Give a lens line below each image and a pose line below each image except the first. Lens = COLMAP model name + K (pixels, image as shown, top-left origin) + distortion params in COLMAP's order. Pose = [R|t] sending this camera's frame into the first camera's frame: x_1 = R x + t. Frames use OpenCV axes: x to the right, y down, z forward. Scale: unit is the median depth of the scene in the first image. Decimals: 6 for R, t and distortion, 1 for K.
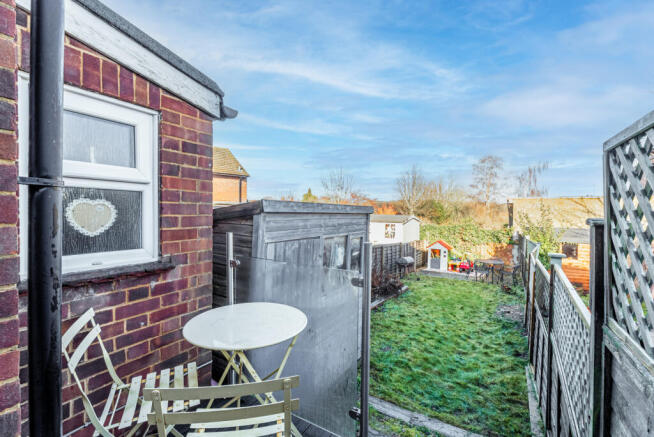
lens RADIAL K [[297.5, 0, 324.8], [0, 297.5, 217.0], [0, 0, 1]] dist [-0.000574, 0.000062]
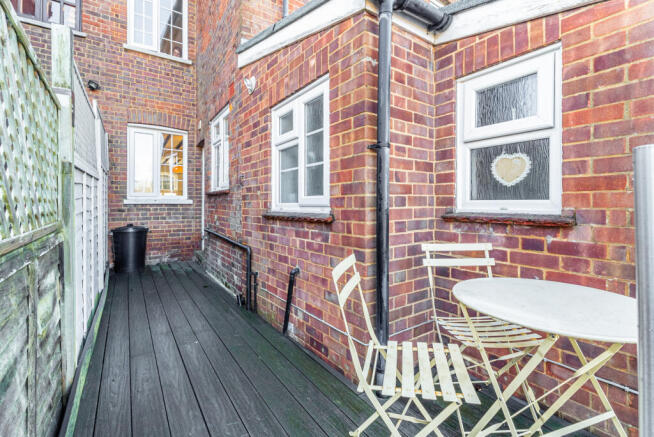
lens RADIAL K [[297.5, 0, 327.7], [0, 297.5, 201.5], [0, 0, 1]] dist [-0.000574, 0.000062]
pose [[-0.403965, -0.014899, -0.914653, 0.581390], [-0.028380, 0.999590, -0.003749, 0.156140], [0.914334, 0.024444, -0.404222, 0.863035]]
